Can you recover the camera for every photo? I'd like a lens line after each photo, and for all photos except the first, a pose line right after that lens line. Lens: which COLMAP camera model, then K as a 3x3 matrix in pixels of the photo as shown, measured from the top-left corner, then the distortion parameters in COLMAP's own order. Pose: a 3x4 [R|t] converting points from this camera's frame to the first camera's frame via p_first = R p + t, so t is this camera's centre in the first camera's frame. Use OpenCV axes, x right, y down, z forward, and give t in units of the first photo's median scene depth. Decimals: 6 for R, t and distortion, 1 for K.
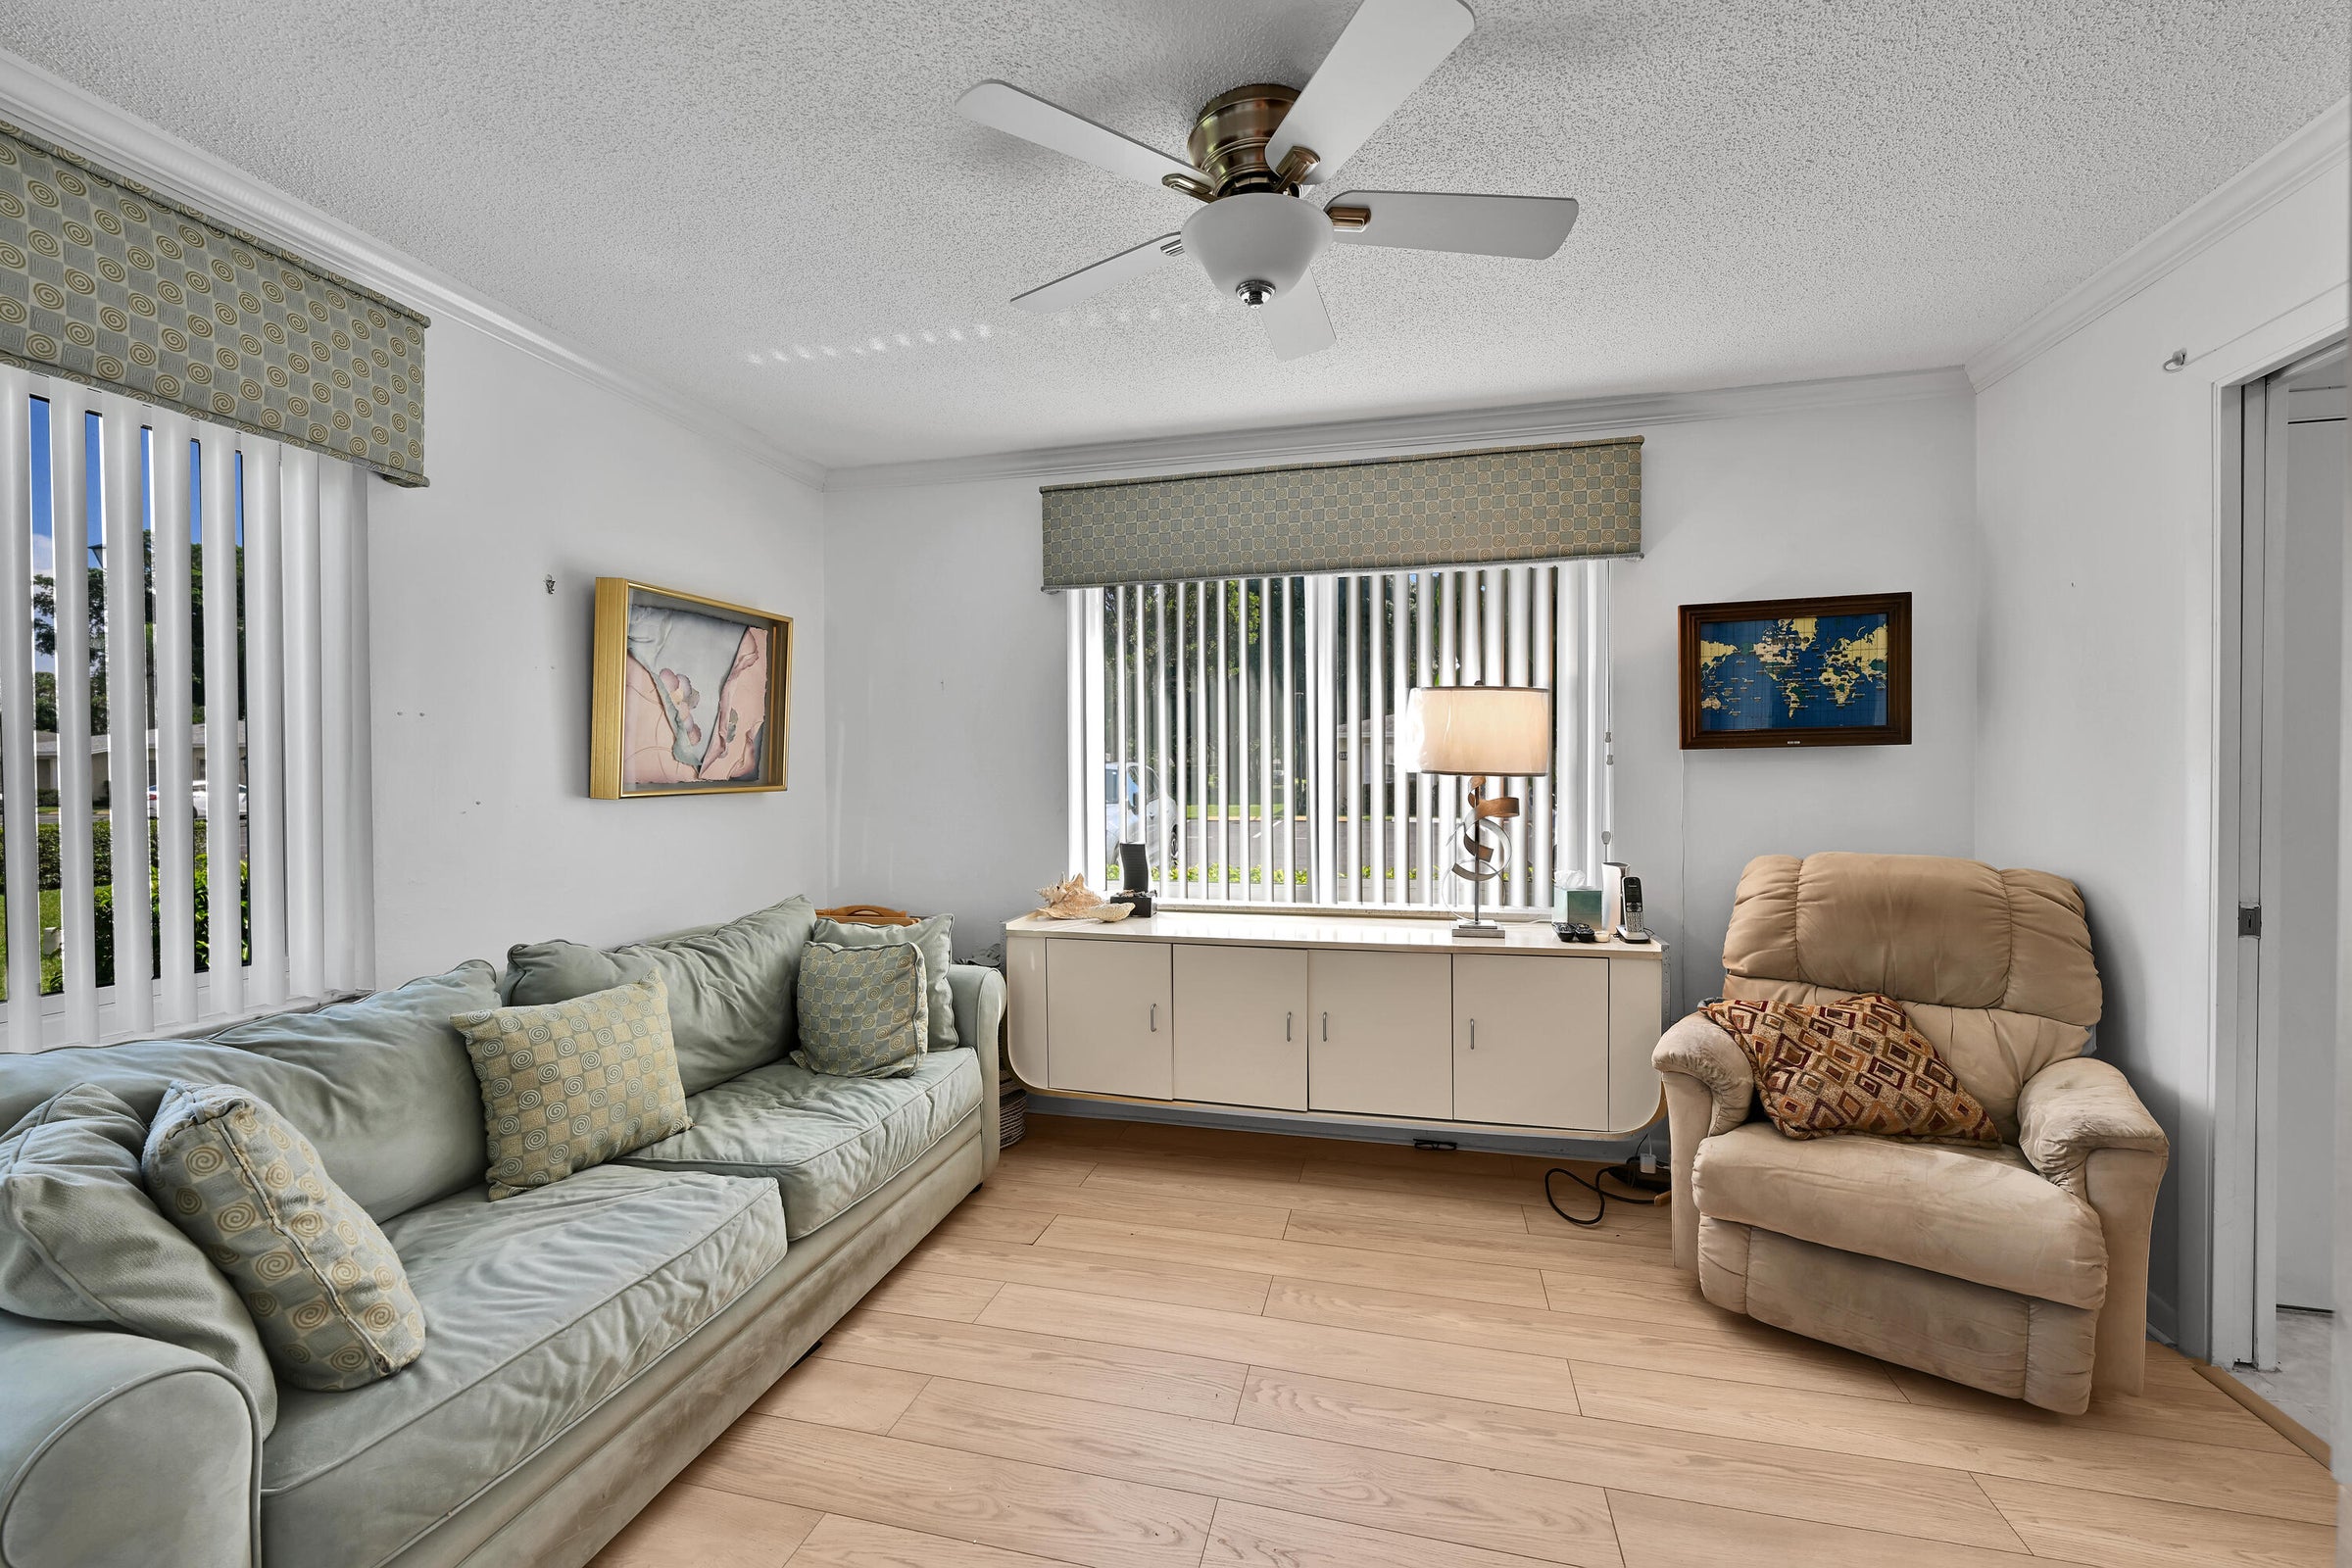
lens RADIAL K [[964.5, 0, 1168.8], [0, 964.5, 781.2], [0, 0, 1]] dist [0.000850, 0.000387]
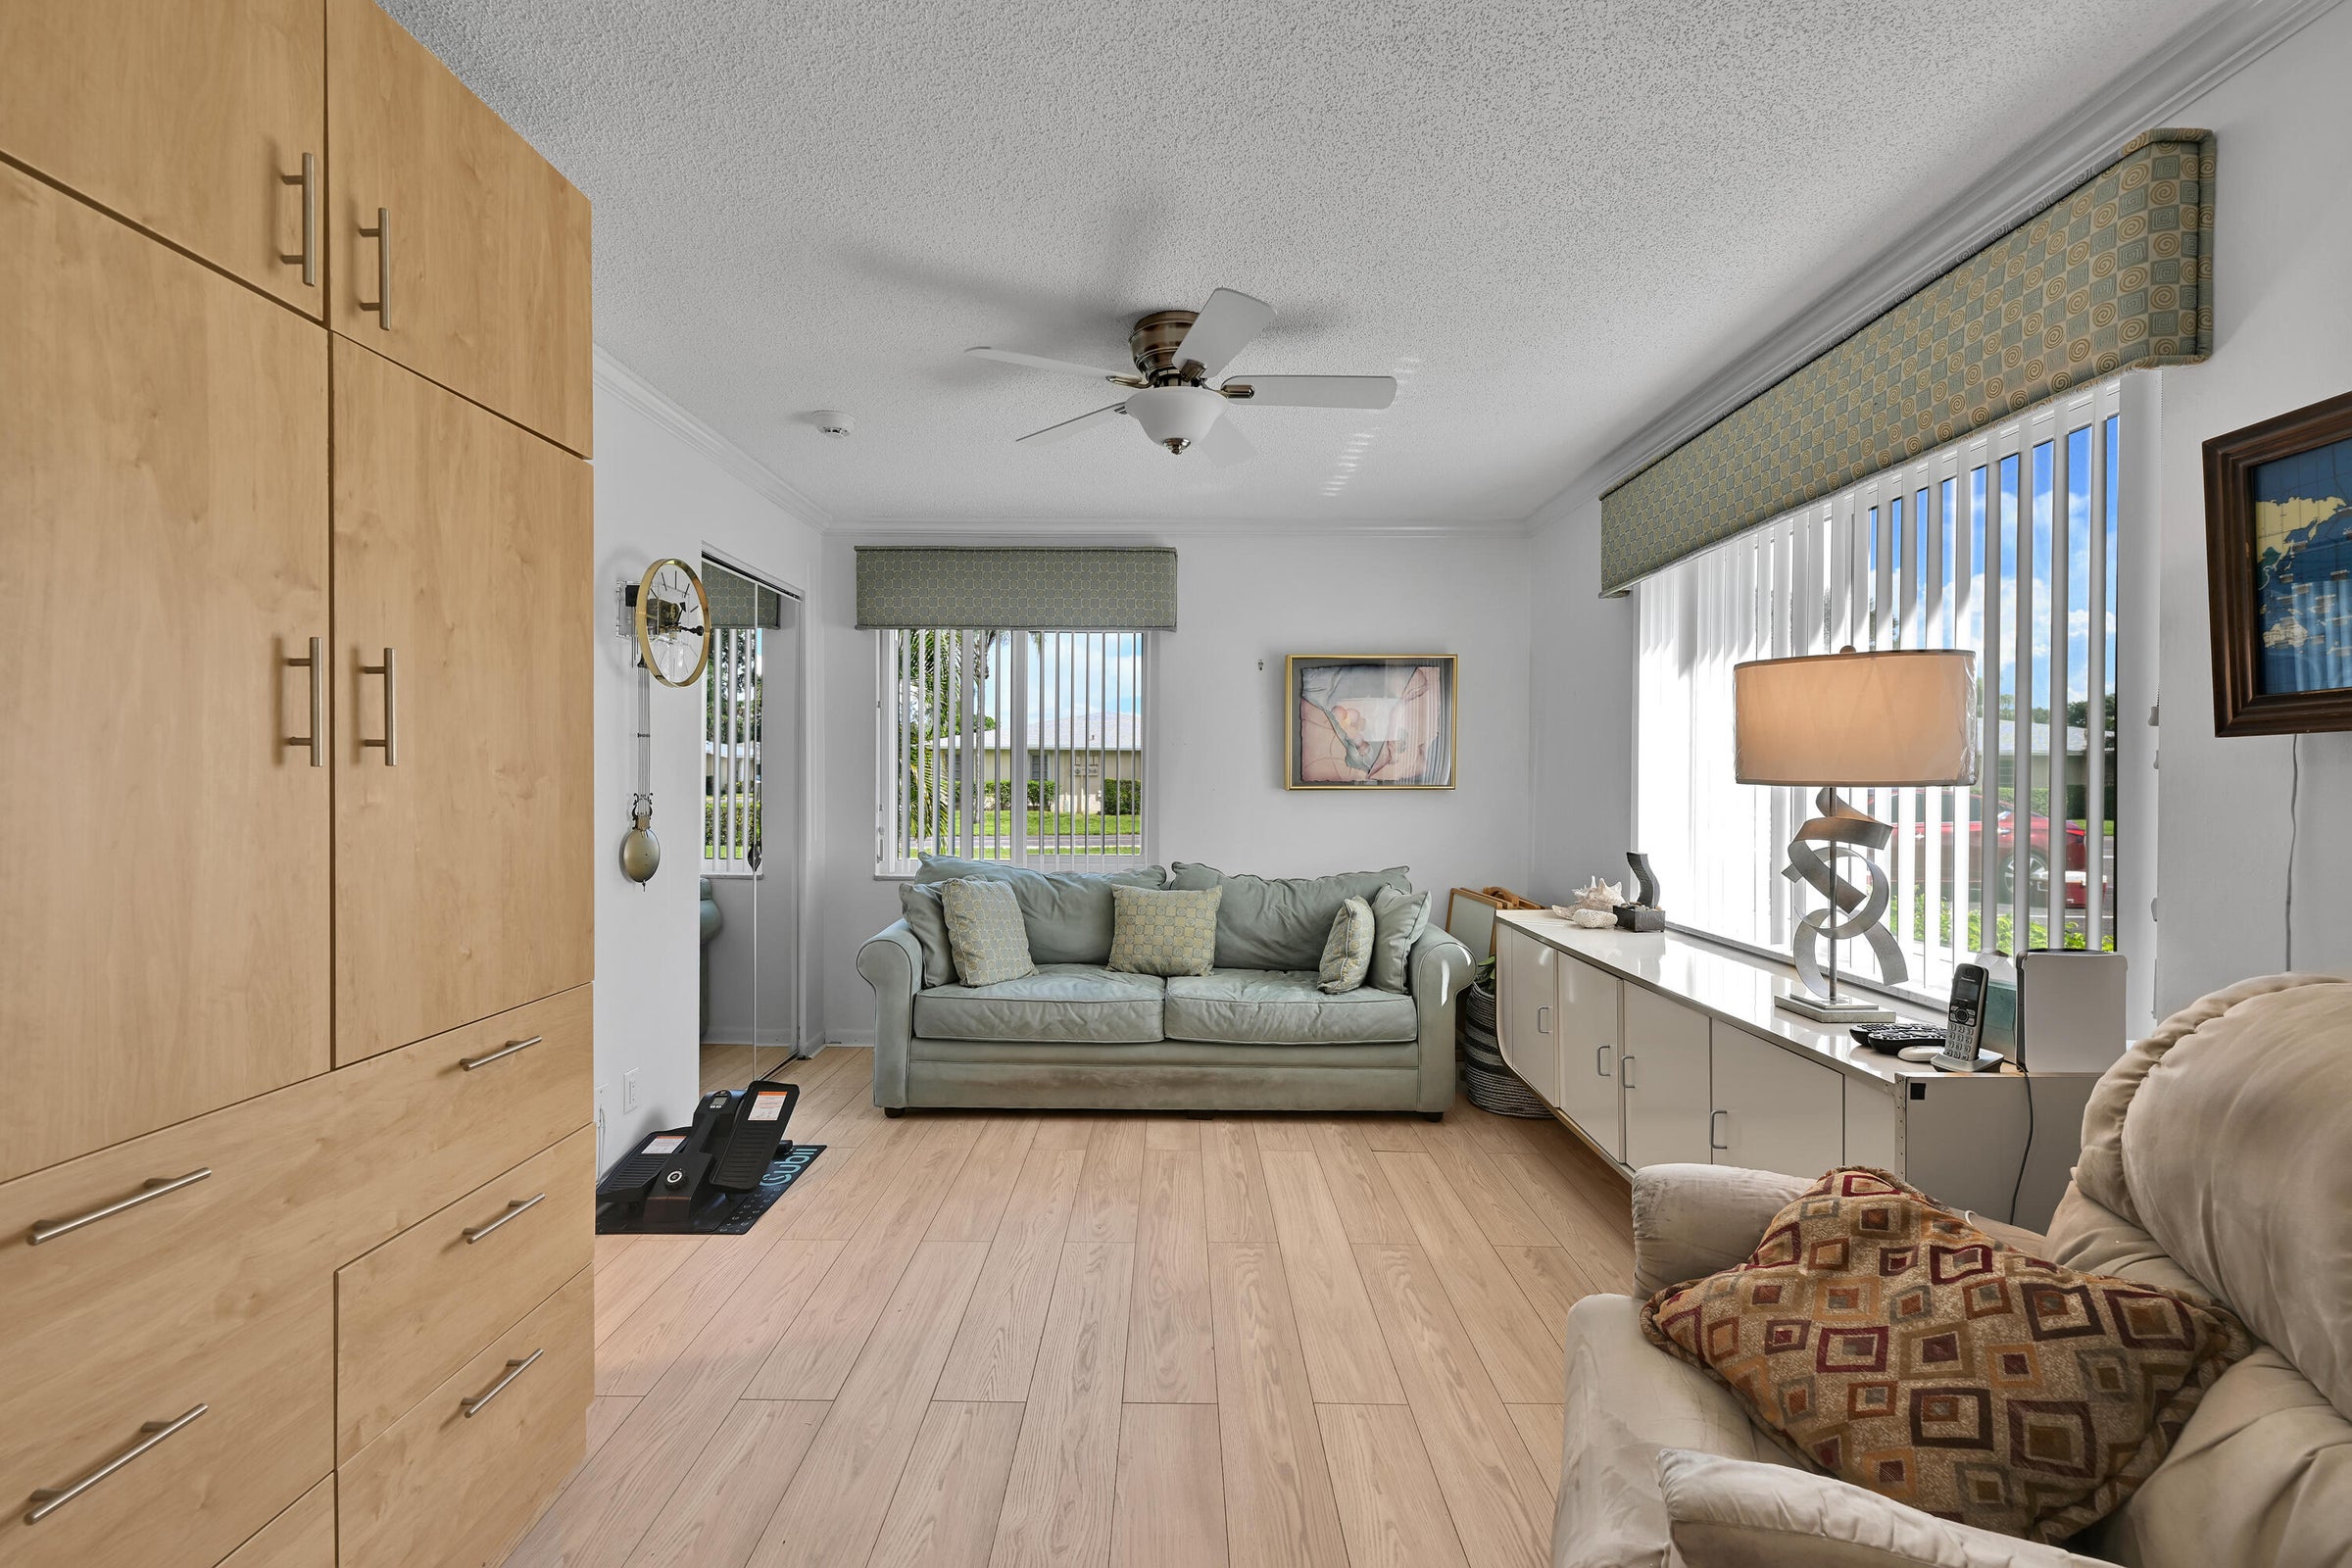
lens RADIAL K [[964.5, 0, 1168.8], [0, 964.5, 781.2], [0, 0, 1]] dist [0.000850, 0.000387]
pose [[0.239659, 0.012229, -0.970780, 1.028143], [-0.016332, 0.999830, 0.008563, -0.007687], [0.970720, 0.013803, 0.239818, 0.442612]]
